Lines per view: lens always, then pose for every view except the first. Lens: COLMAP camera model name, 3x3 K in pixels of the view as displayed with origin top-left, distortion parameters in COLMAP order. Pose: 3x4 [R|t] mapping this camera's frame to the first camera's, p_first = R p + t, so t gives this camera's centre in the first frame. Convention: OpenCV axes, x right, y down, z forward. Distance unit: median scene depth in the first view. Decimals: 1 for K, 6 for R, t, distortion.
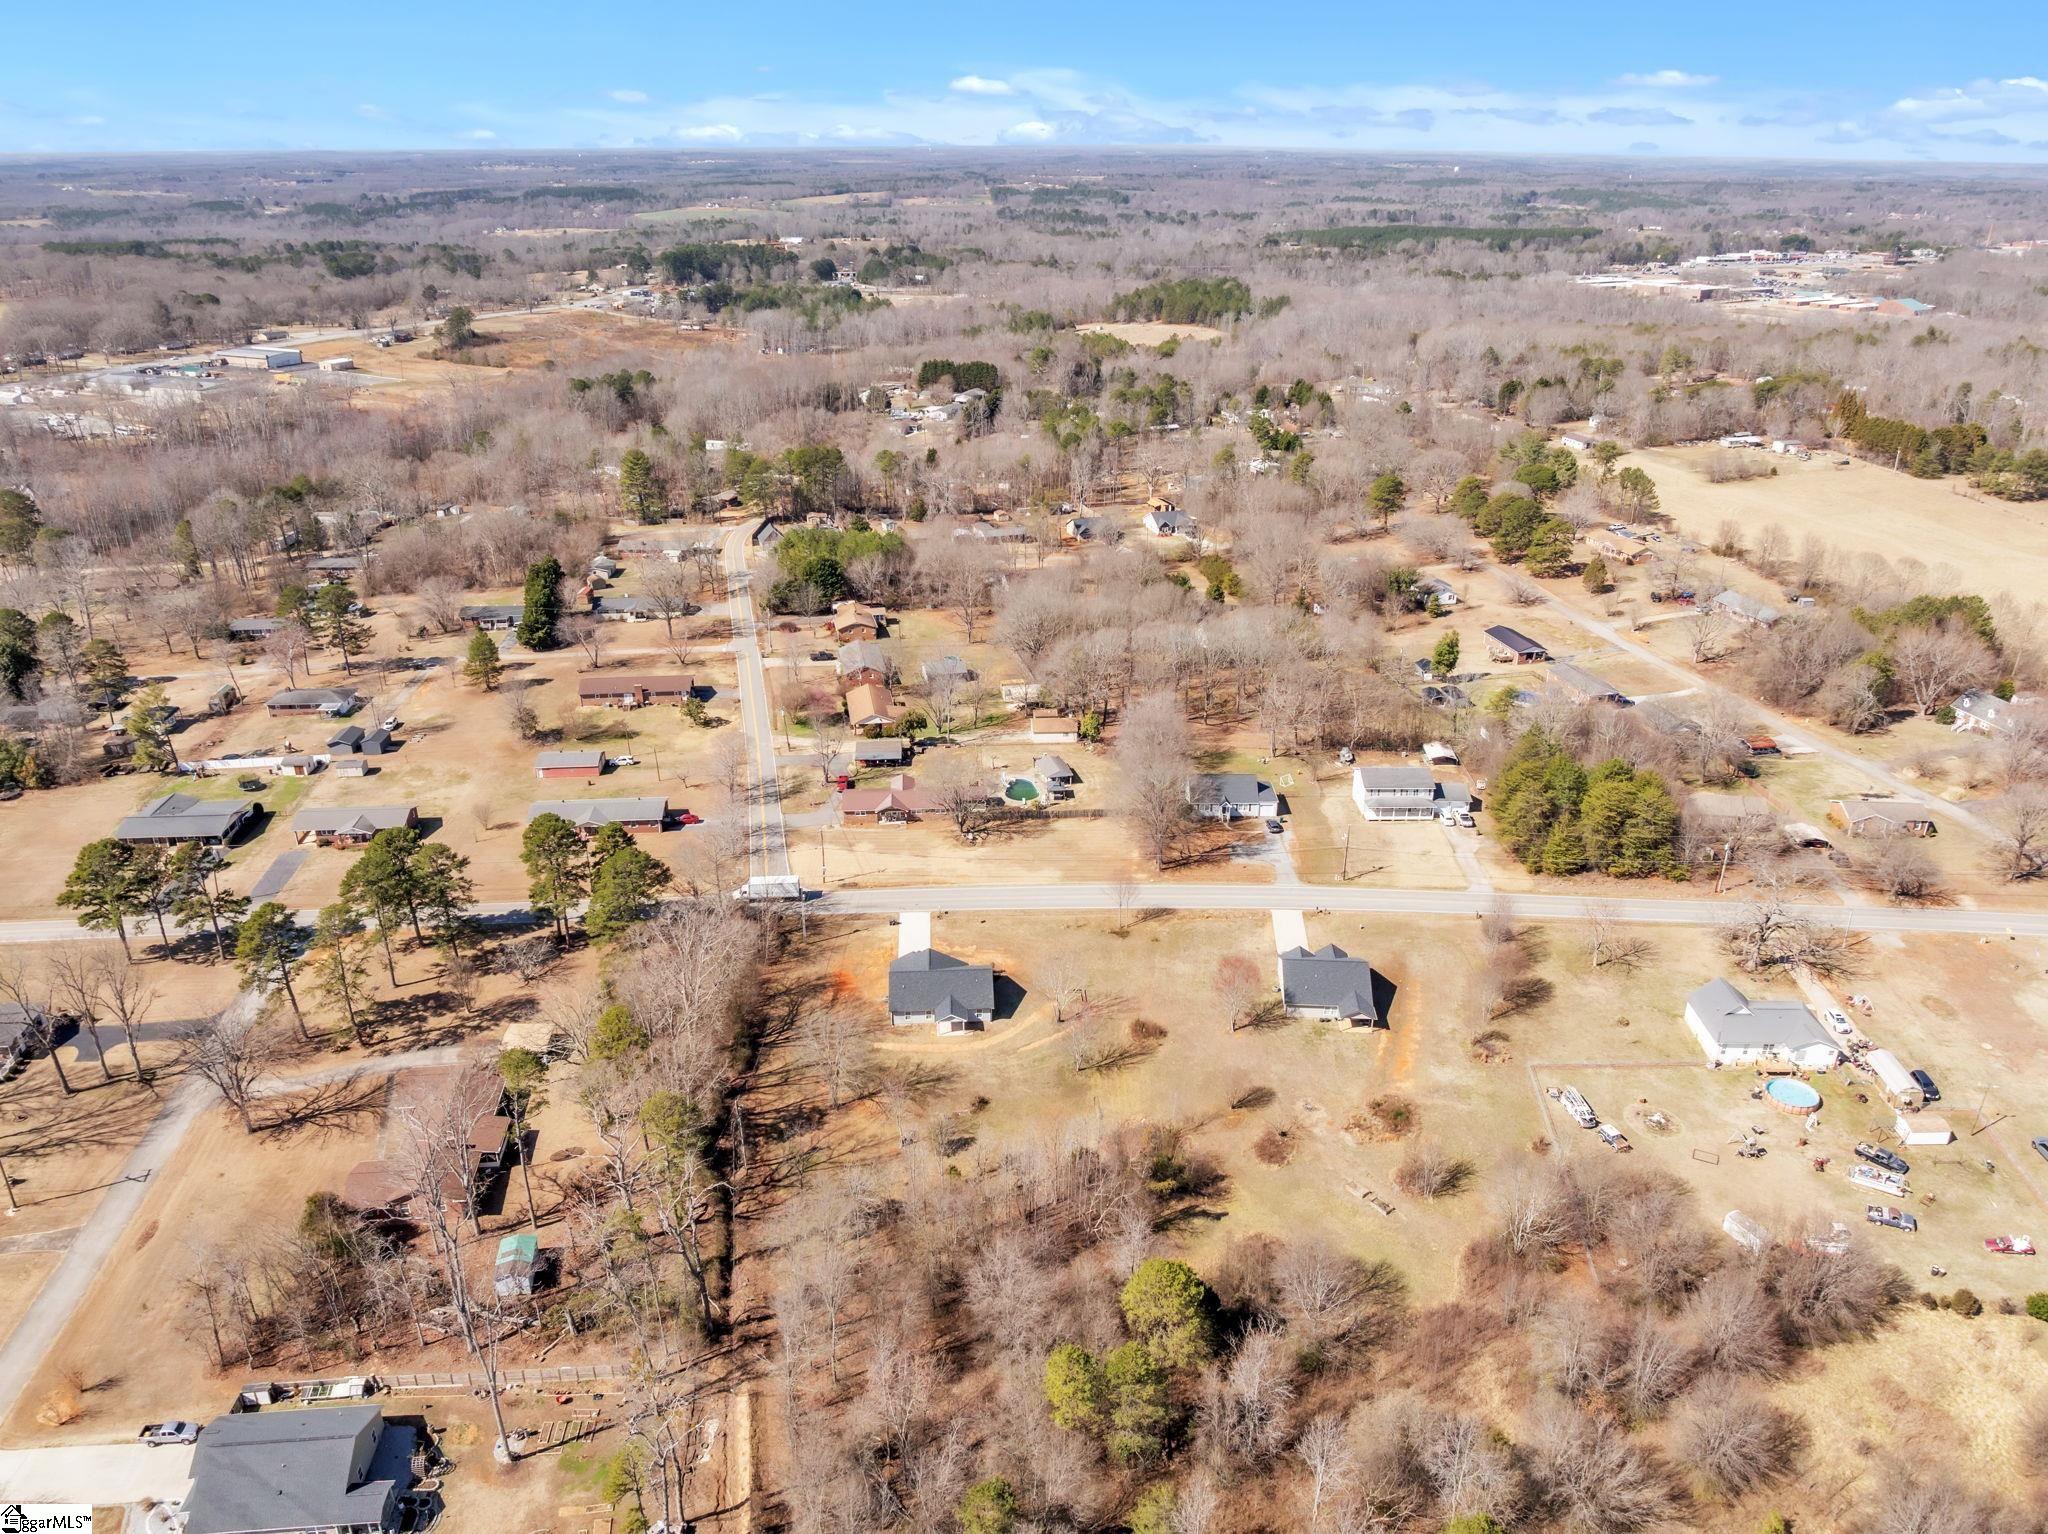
lens RADIAL K [[1464.0, 0, 1024.3], [0, 1464.0, 704.8], [0, 0, 1]] dist [-0.029702, -0.001520]
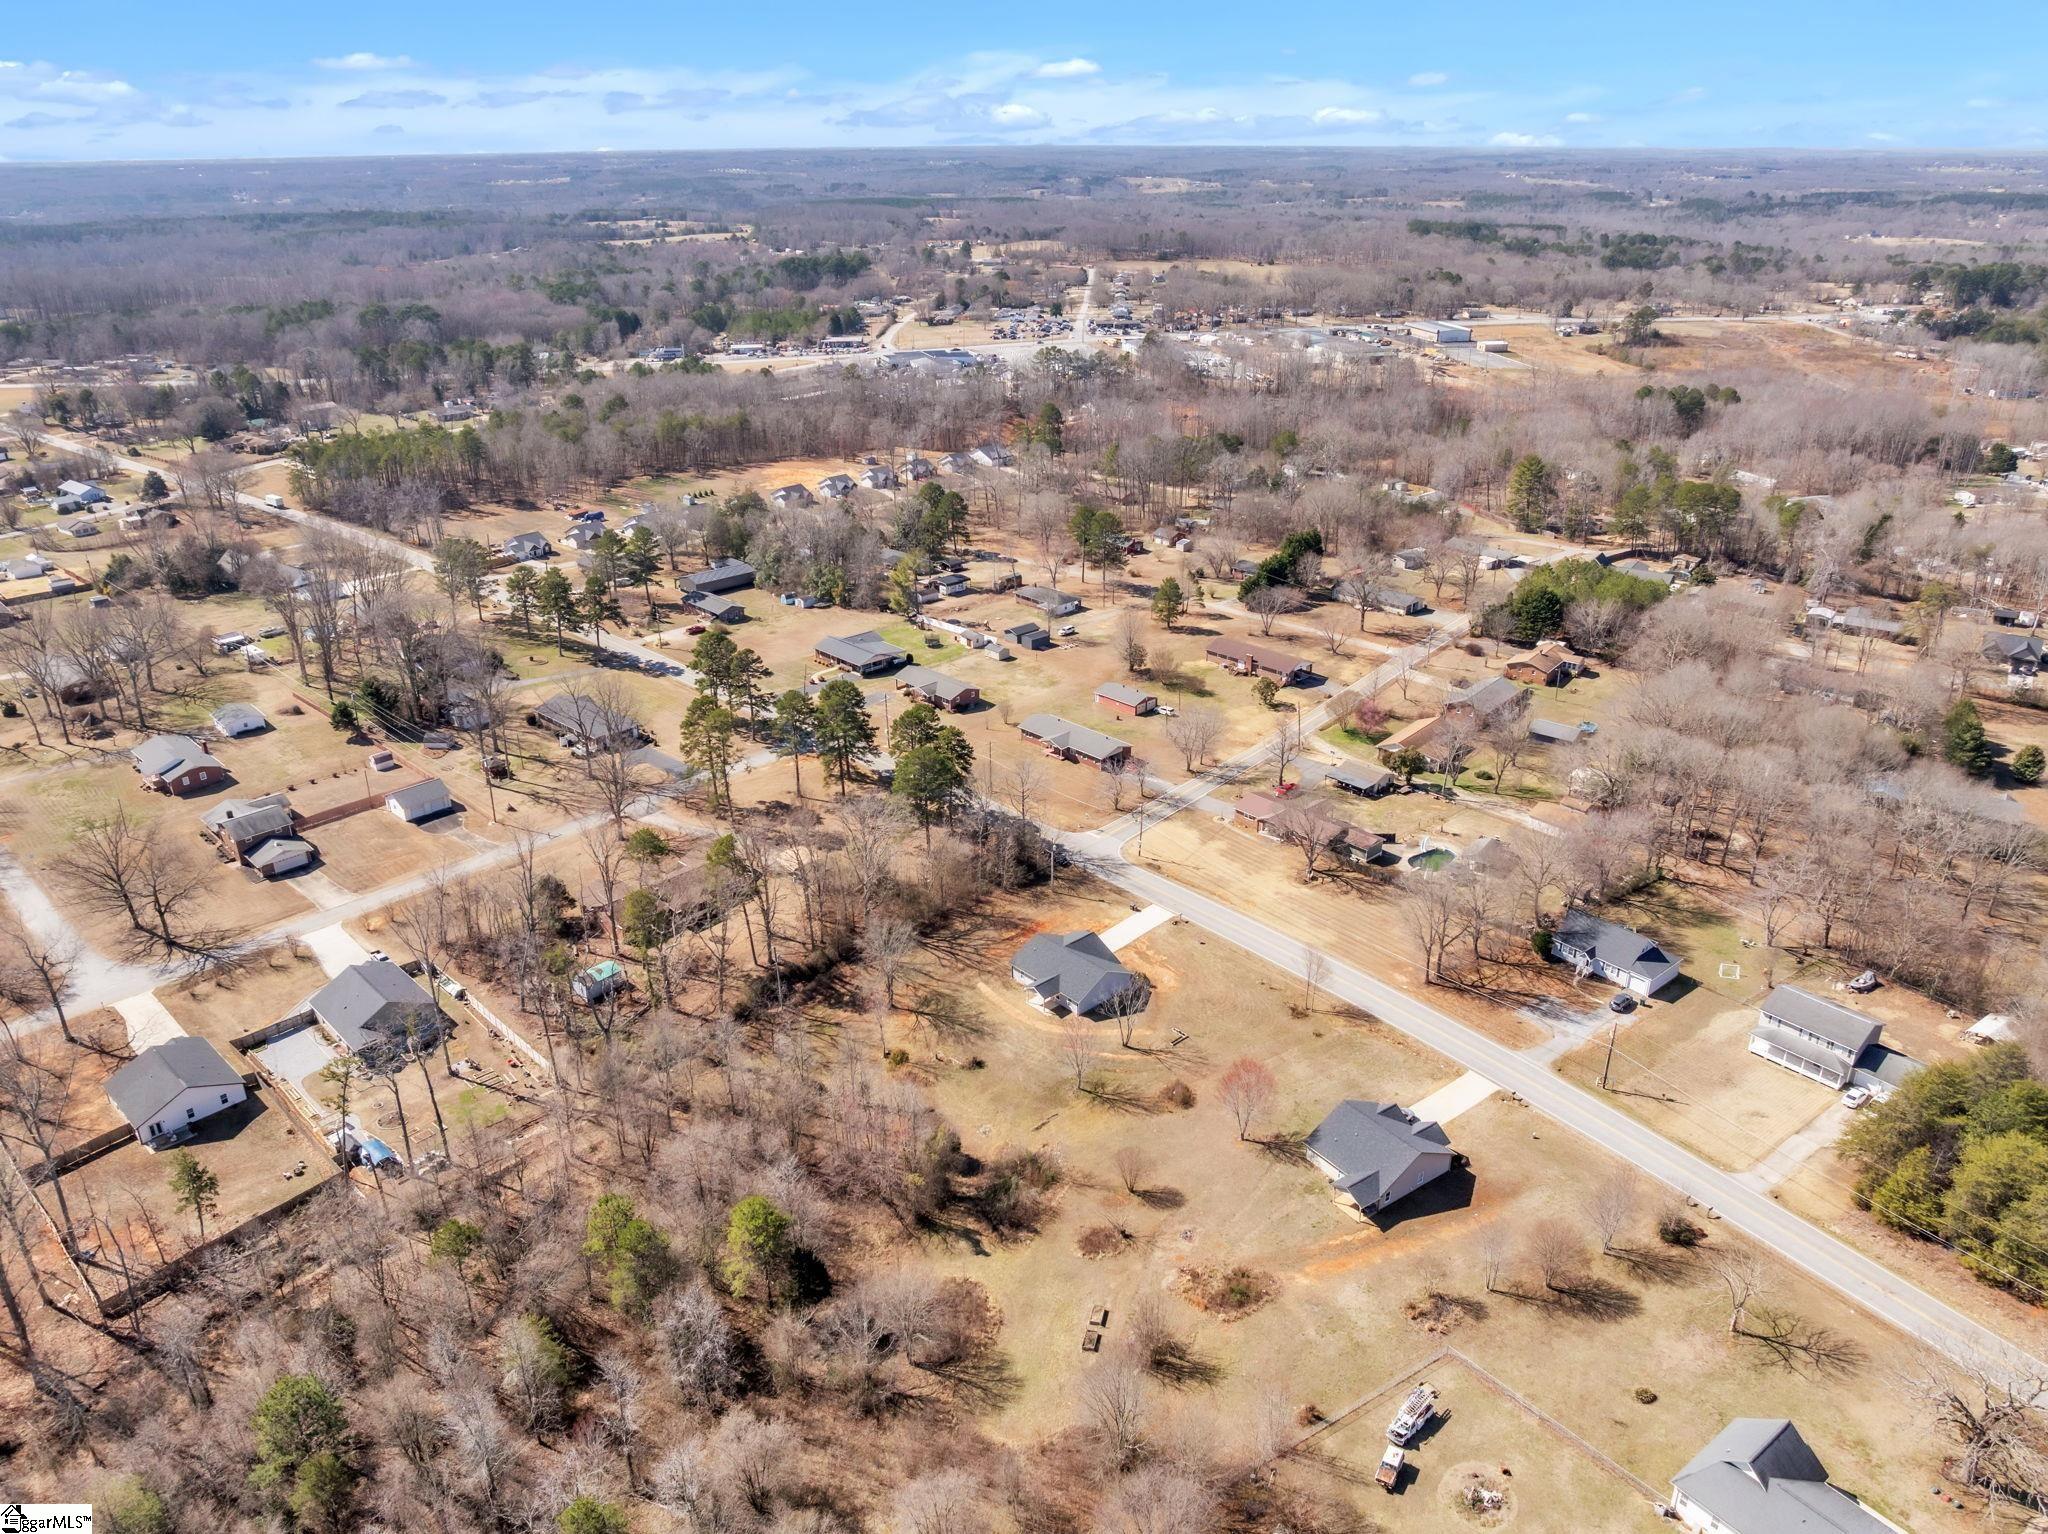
lens RADIAL K [[1423.5, 0, 1042.5], [0, 1423.5, 766.6], [0, 0, 1]] dist [-0.003101, -0.074256]
pose [[0.633460, 0.308349, -0.709683, 0.536633], [-0.272792, 0.947275, 0.168088, -0.093173], [0.724095, 0.087119, 0.684176, 0.257850]]
